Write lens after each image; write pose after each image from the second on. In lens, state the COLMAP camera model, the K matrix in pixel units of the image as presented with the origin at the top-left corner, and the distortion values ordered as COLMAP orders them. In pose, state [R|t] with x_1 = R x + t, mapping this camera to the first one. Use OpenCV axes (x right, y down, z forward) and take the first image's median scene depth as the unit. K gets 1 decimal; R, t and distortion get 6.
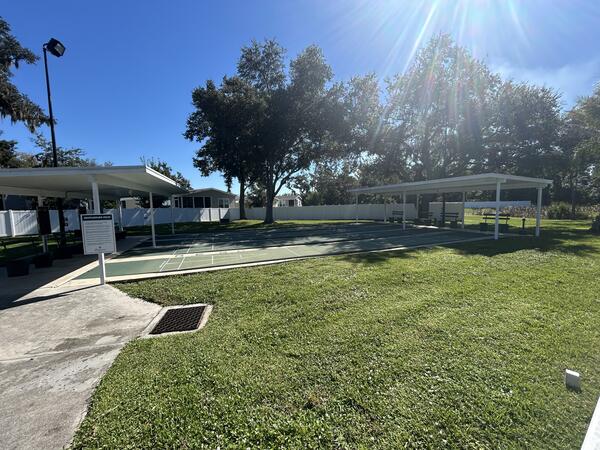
lens RADIAL K [[239.2, 0, 300.0], [0, 239.2, 223.3], [0, 0, 1]] dist [-0.000272, -0.000179]
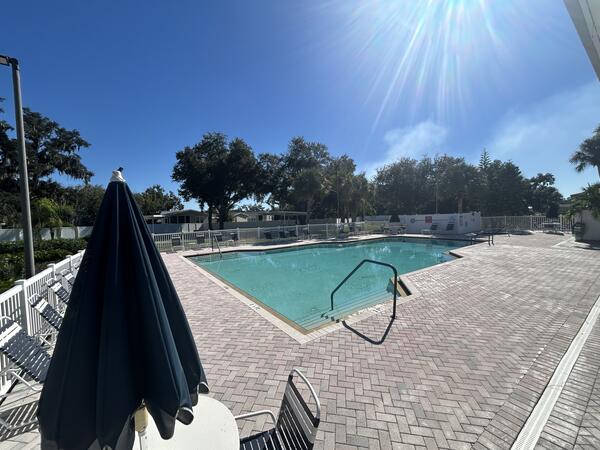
lens RADIAL K [[243.3, 0, 299.6], [0, 243.3, 224.8], [0, 0, 1]] dist [0.001148, -0.000071]
pose [[0.999759, -0.017177, 0.013673, 0.297397], [0.017780, 0.998814, -0.045333, 0.027374], [-0.012878, 0.045565, 0.998878, -0.533616]]
